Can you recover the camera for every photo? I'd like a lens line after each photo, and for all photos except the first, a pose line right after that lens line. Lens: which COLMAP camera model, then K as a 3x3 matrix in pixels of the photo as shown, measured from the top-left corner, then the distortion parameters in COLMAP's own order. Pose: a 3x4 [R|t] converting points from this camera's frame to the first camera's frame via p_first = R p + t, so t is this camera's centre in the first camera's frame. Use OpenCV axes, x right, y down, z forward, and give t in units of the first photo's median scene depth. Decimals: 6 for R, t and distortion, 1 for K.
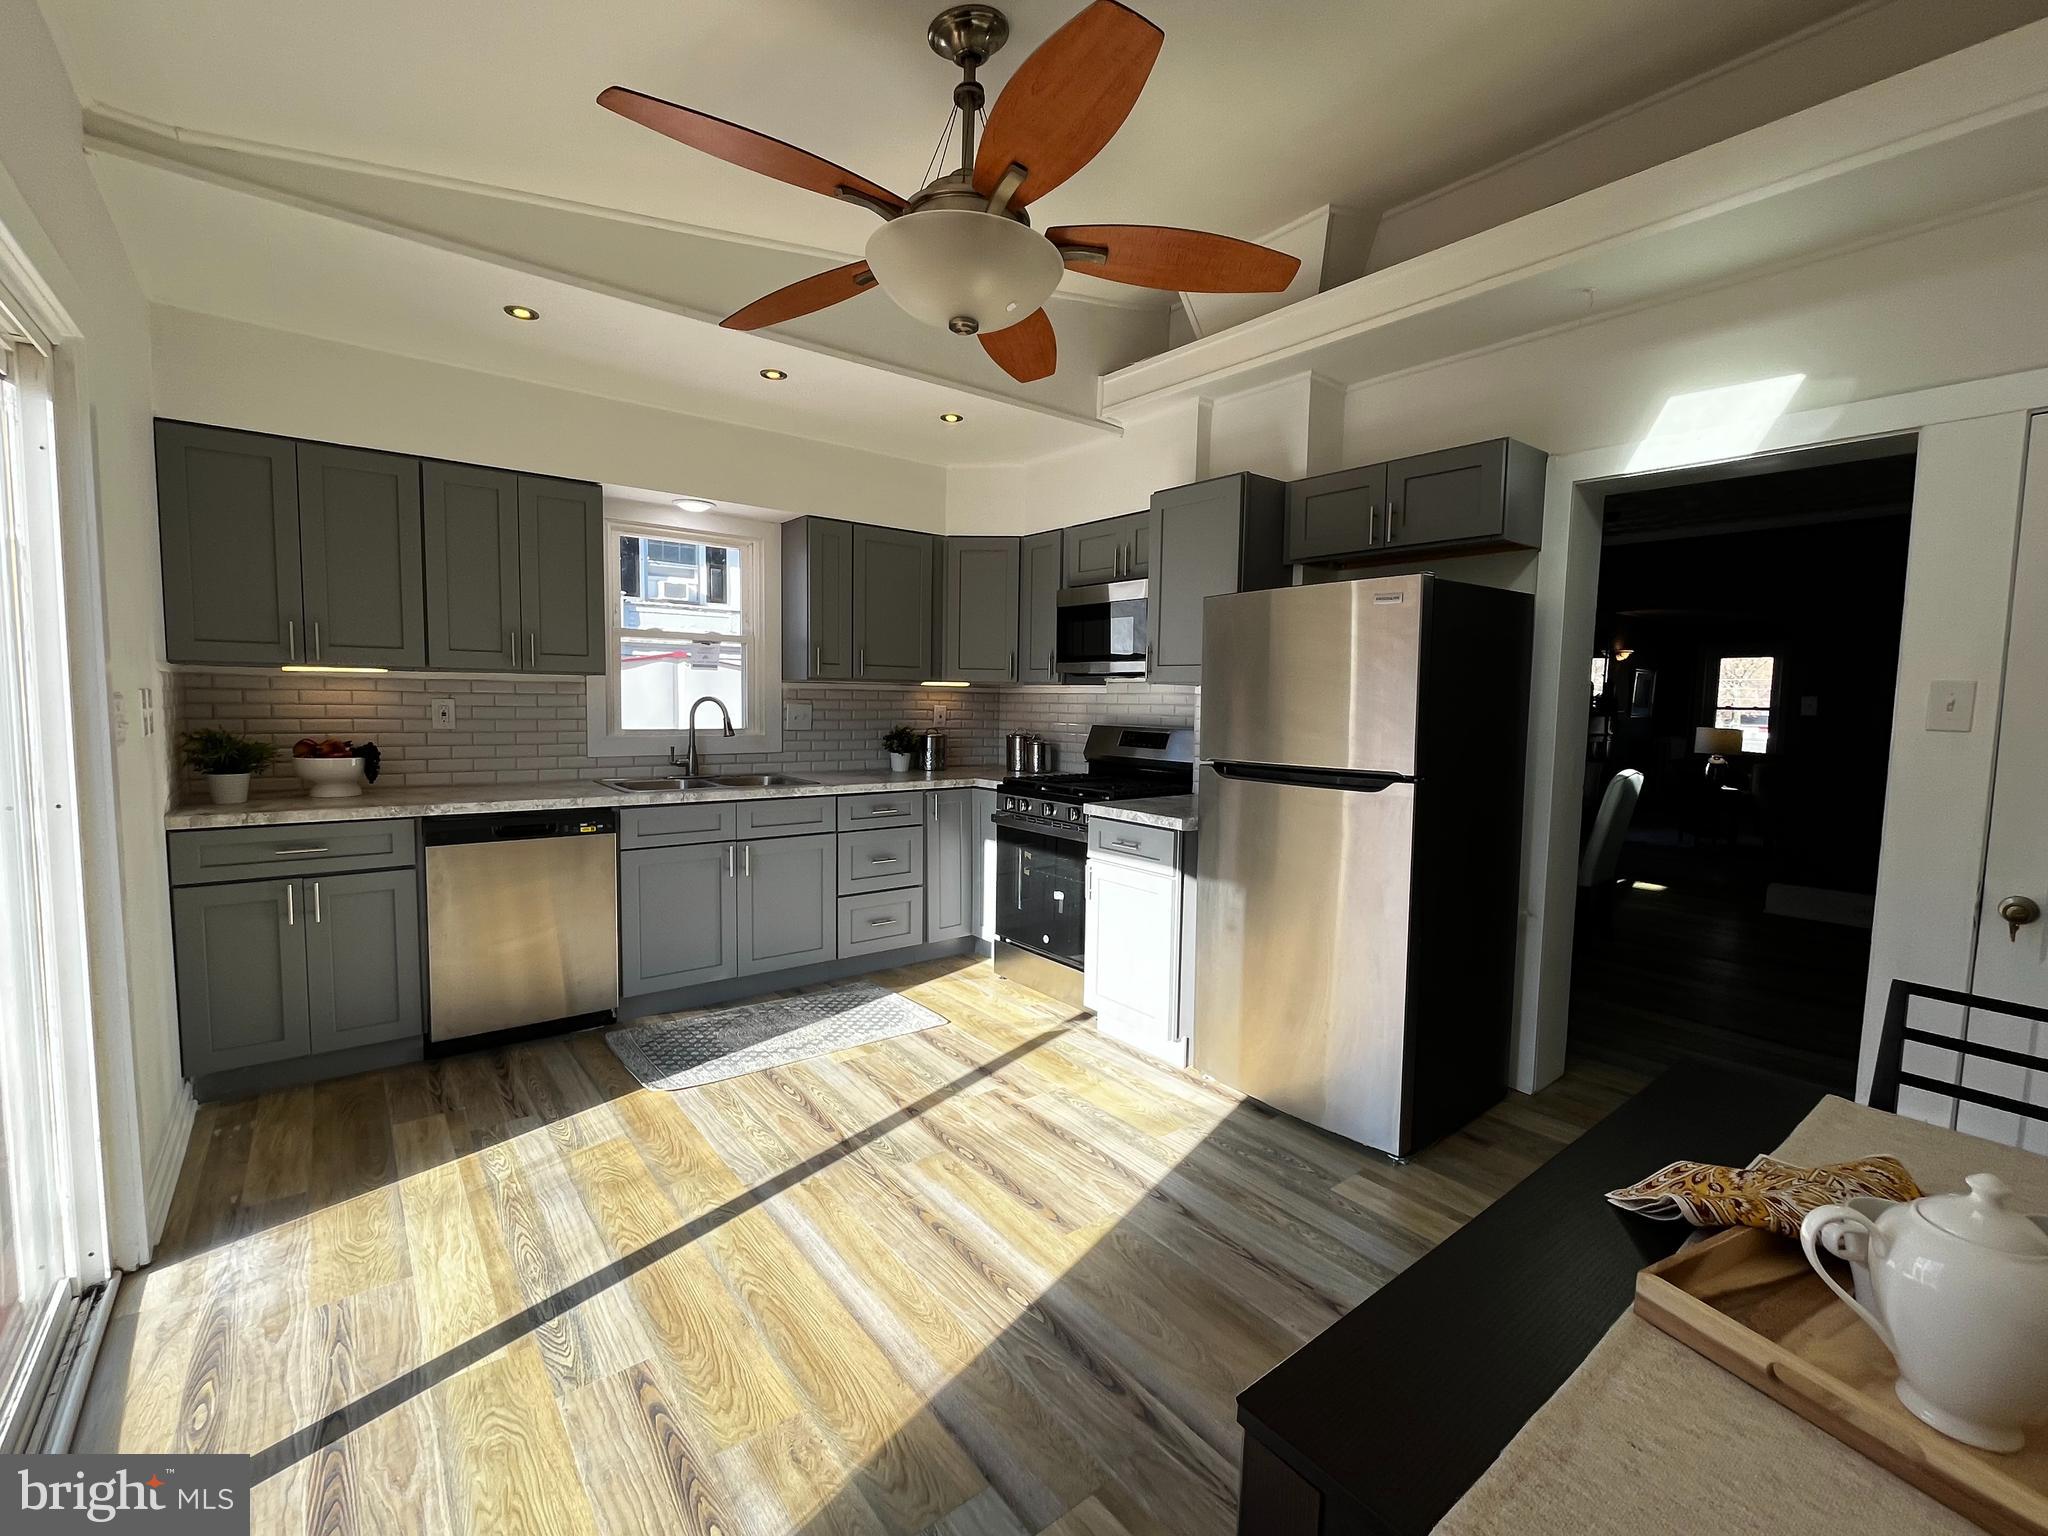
lens RADIAL K [[881.6, 0, 1028.9], [0, 881.6, 764.7], [0, 0, 1]] dist [-0.001622, -0.000957]
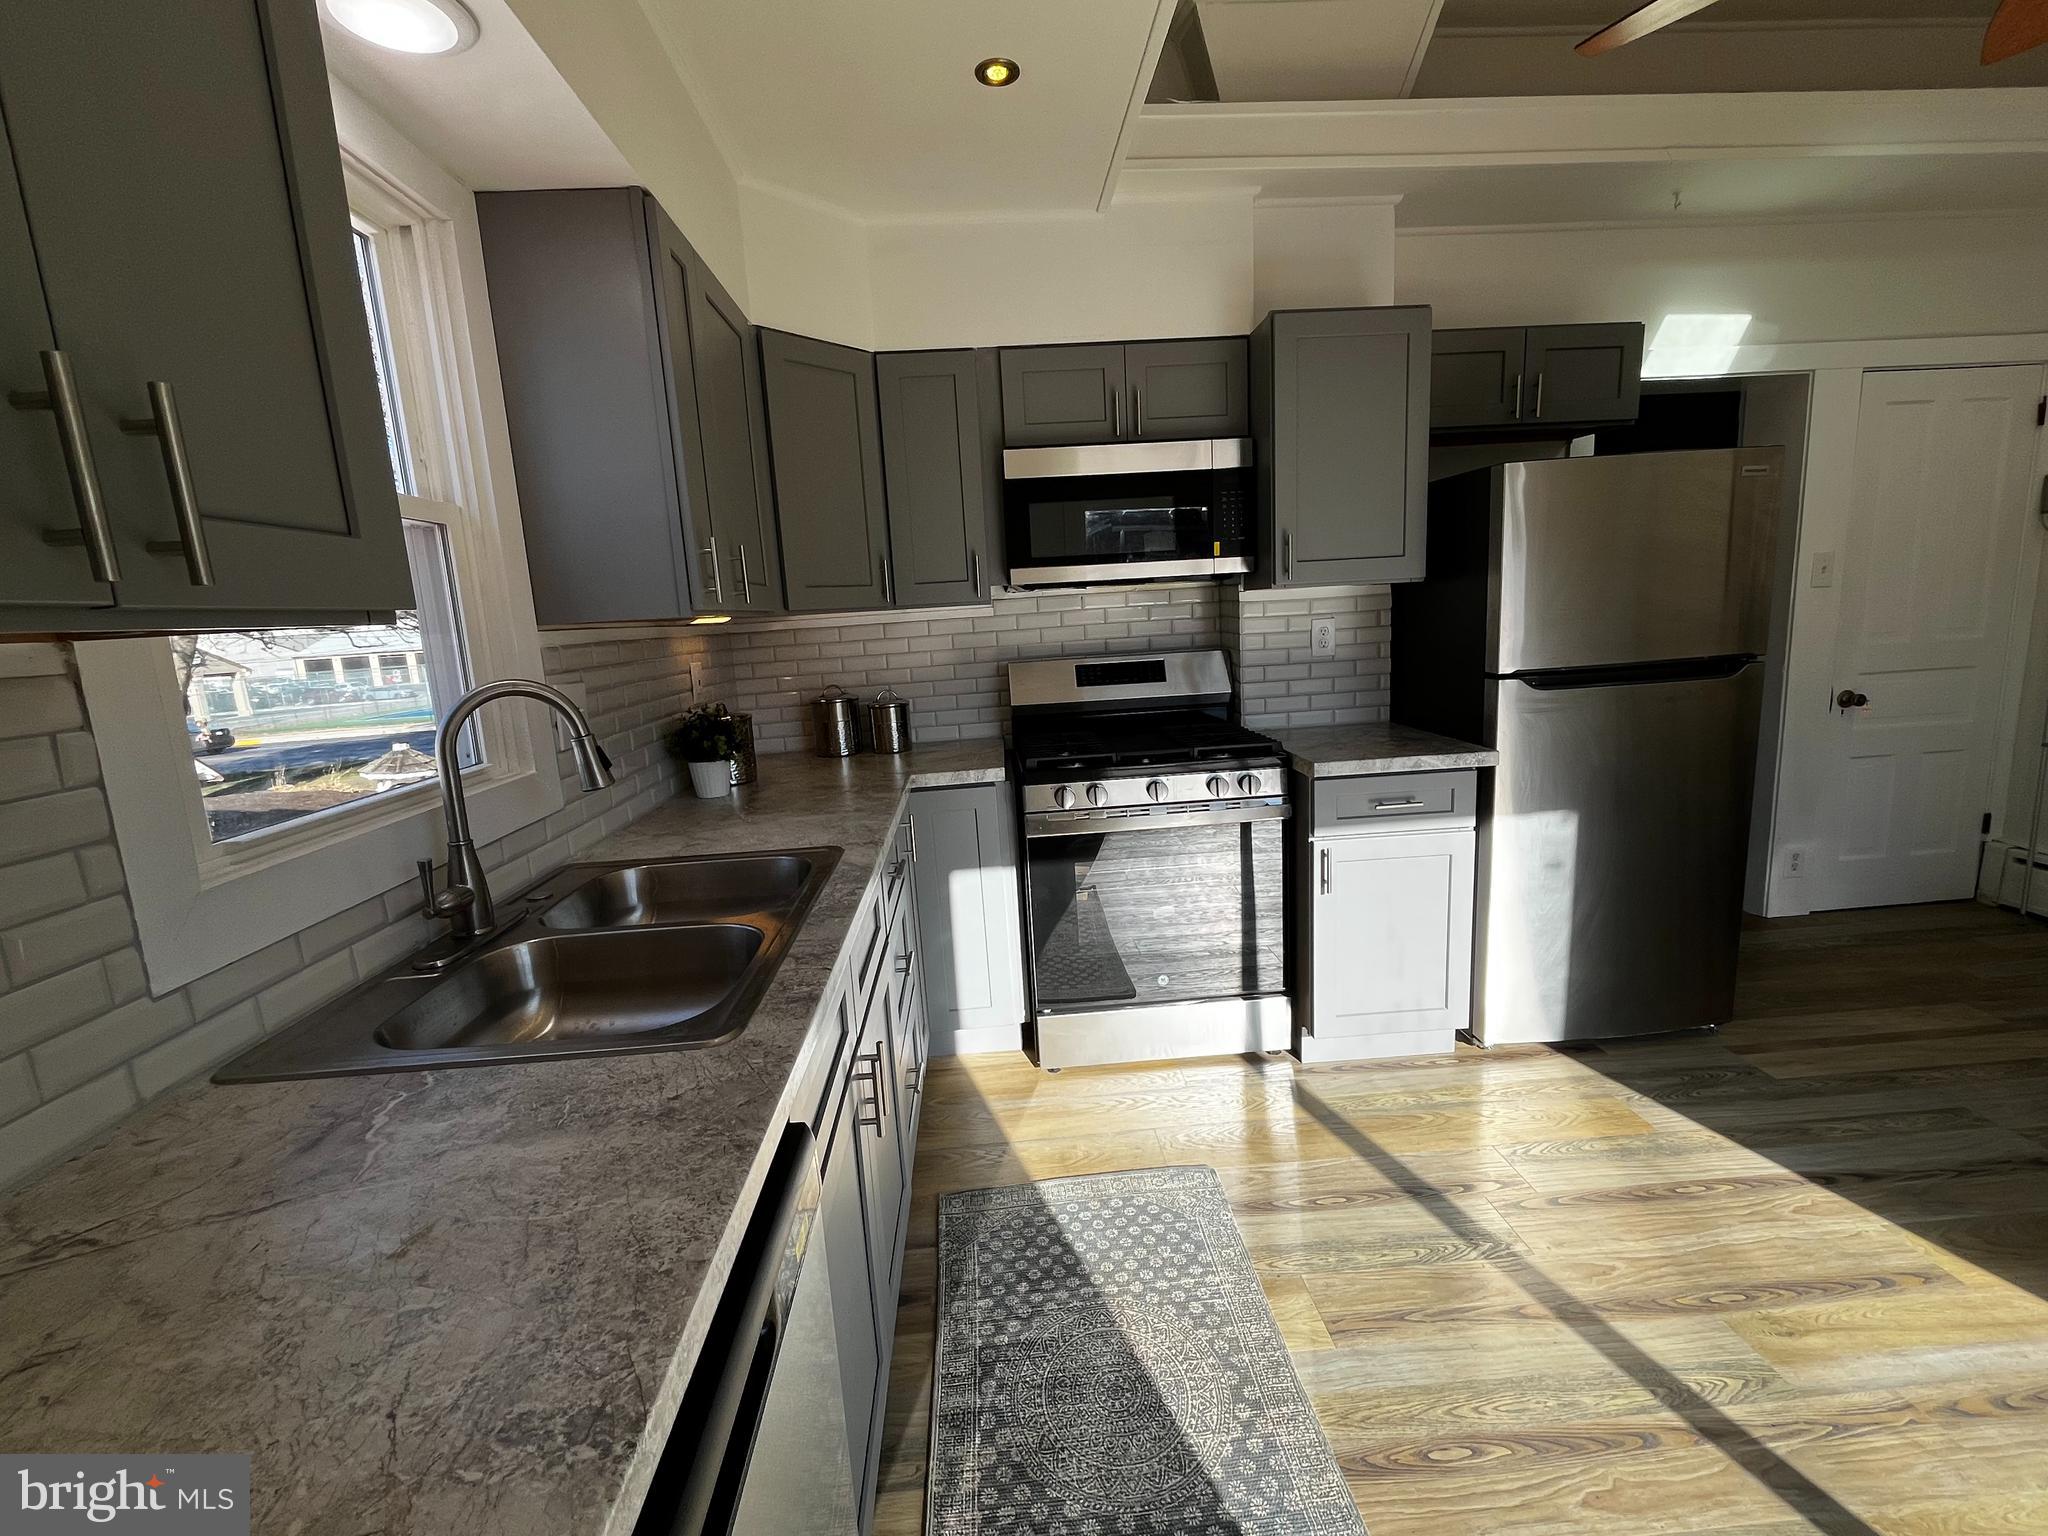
lens RADIAL K [[881.6, 0, 1028.9], [0, 881.6, 764.7], [0, 0, 1]] dist [-0.001622, -0.000957]
pose [[0.576953, -0.189569, 0.794474, -0.749658], [0.129707, 0.981615, 0.140029, -0.098028], [-0.806413, 0.022259, 0.590934, 0.942792]]
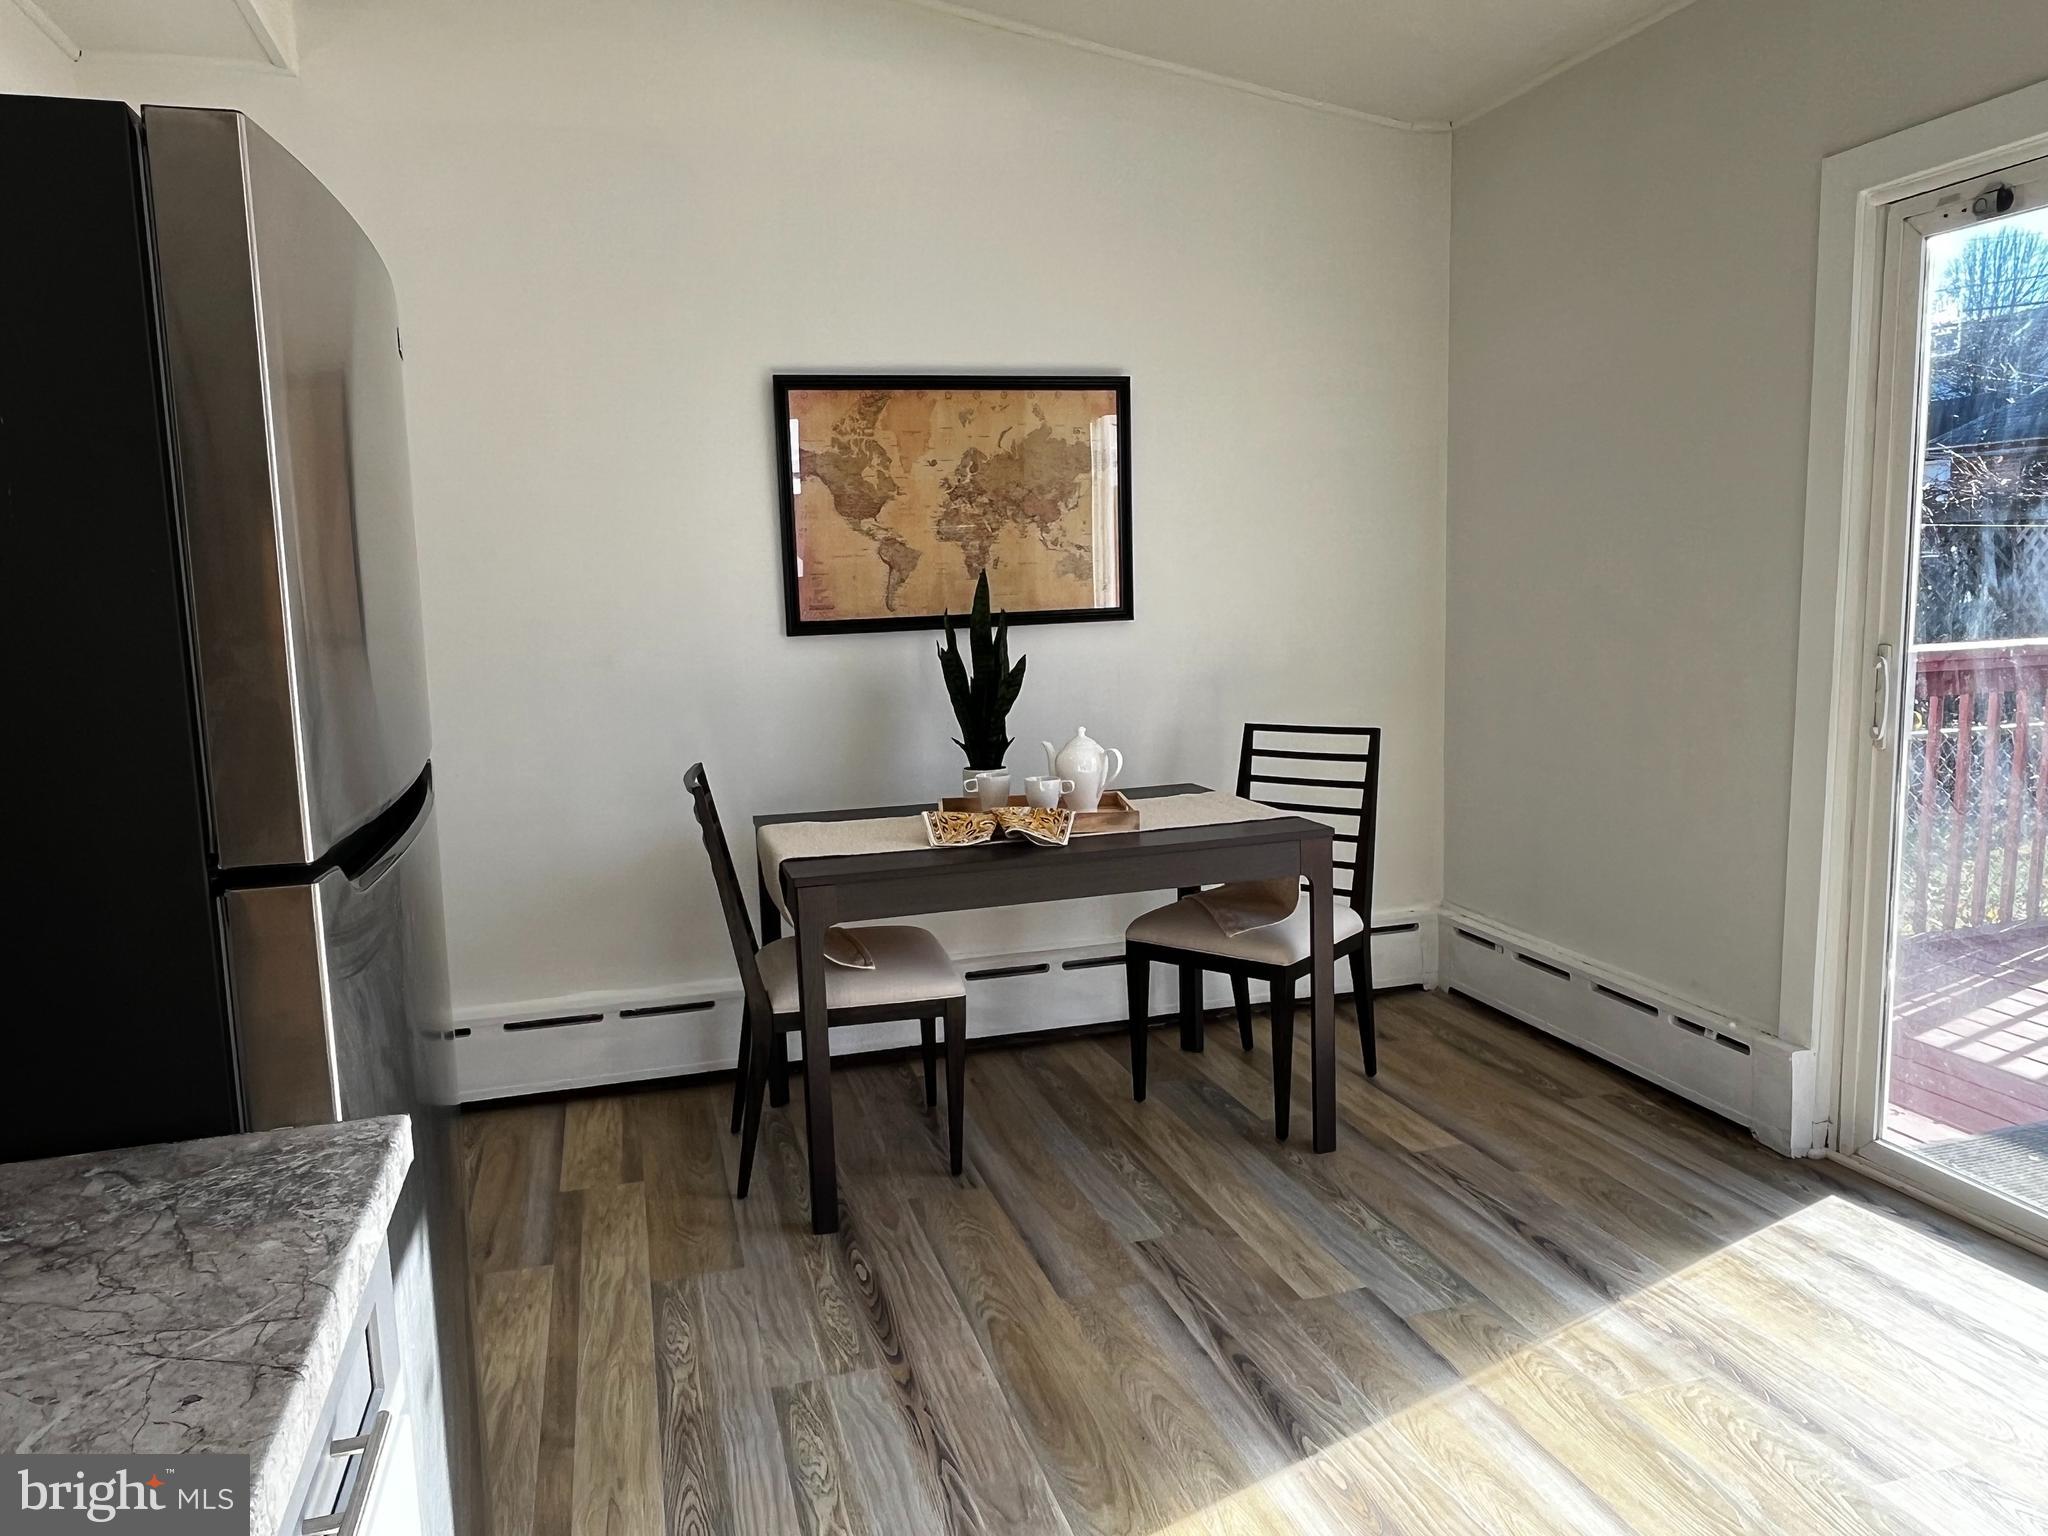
lens RADIAL K [[1380.2, 0, 1020.5], [0, 1380.2, 762.8], [0, 0, 1]] dist [0.000187, 0.001789]
pose [[-0.926399, -0.038873, 0.374531, -0.115129], [0.046286, 0.975358, 0.215720, -0.105973], [-0.373688, 0.217178, -0.901771, 1.343980]]
